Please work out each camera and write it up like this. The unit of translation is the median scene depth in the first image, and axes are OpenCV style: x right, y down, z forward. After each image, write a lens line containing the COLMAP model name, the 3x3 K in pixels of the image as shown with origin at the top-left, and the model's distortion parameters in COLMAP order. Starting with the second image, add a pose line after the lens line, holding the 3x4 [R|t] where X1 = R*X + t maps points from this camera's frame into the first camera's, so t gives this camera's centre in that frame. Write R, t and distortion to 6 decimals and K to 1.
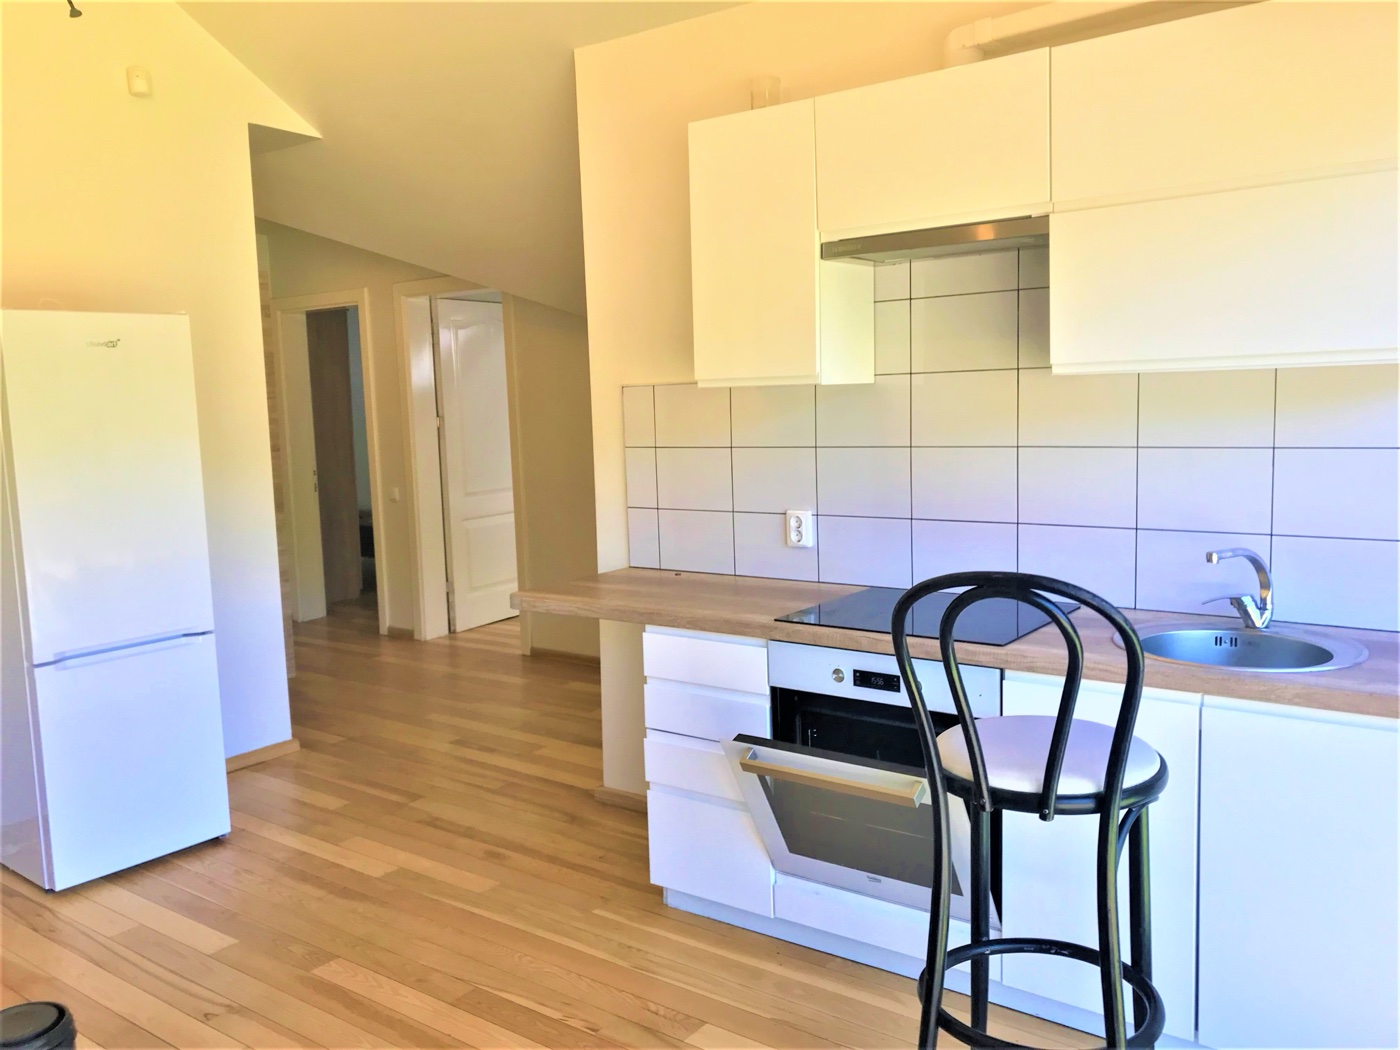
lens RADIAL K [[1150.2, 0, 697.4], [0, 1150.2, 521.3], [0, 0, 1]] dist [0.038302, 0.000112]
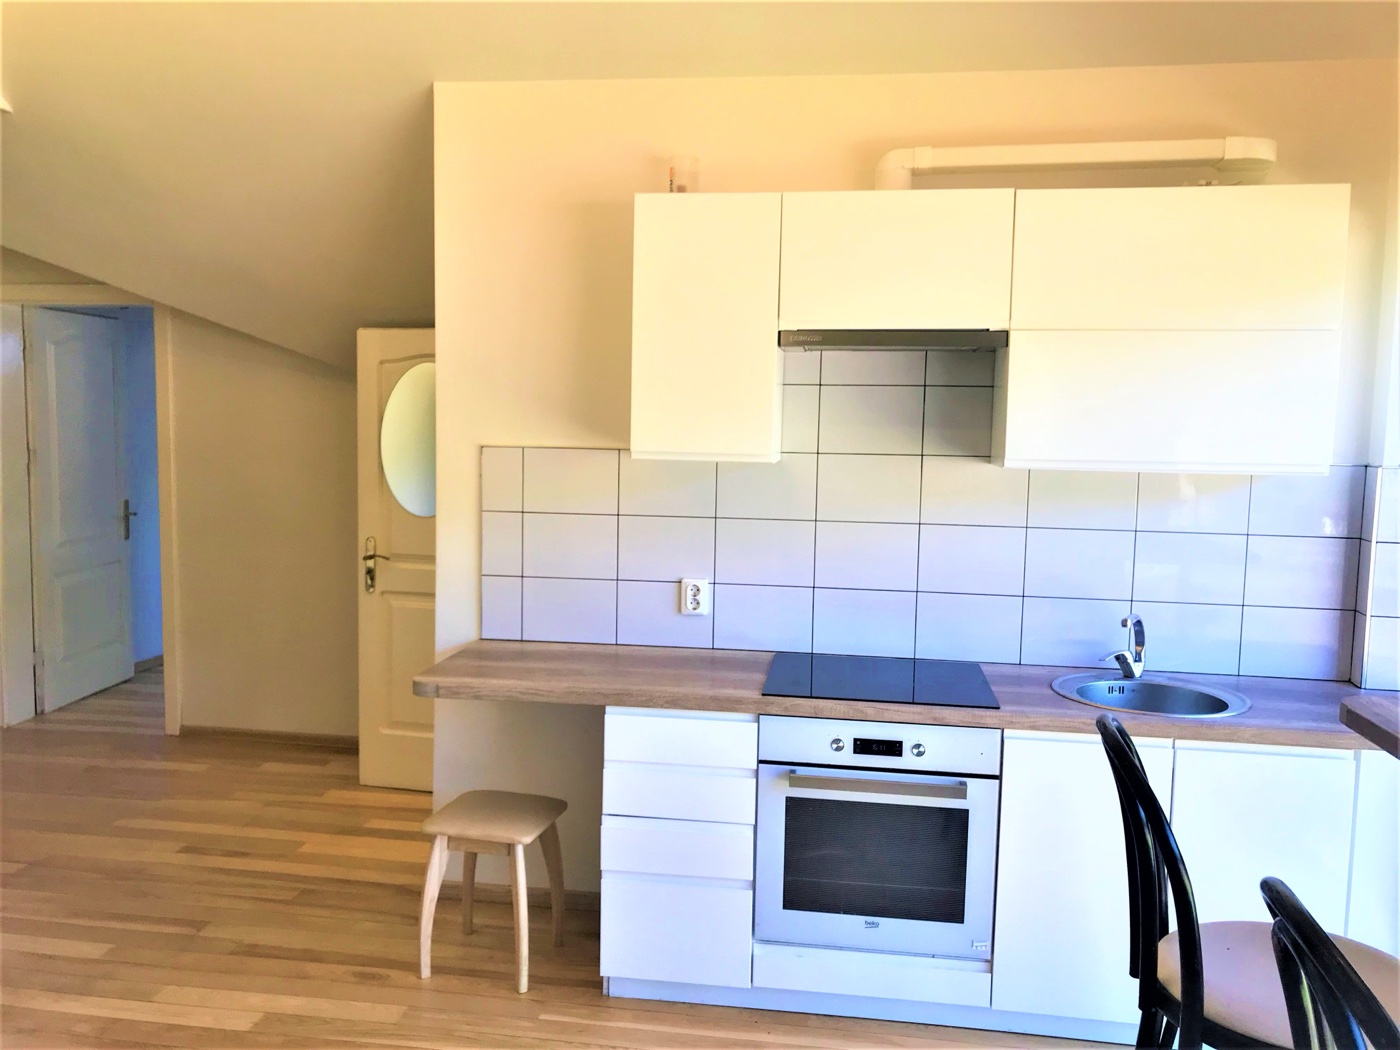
lens RADIAL K [[1150.2, 0, 700.6], [0, 1150.2, 523.9], [0, 0, 1]] dist [0.038302, 0.000112]
pose [[0.881354, 0.002191, 0.472452, -0.389713], [0.007195, 0.999811, -0.018059, -0.040389], [-0.472403, 0.019316, 0.881171, 0.098288]]
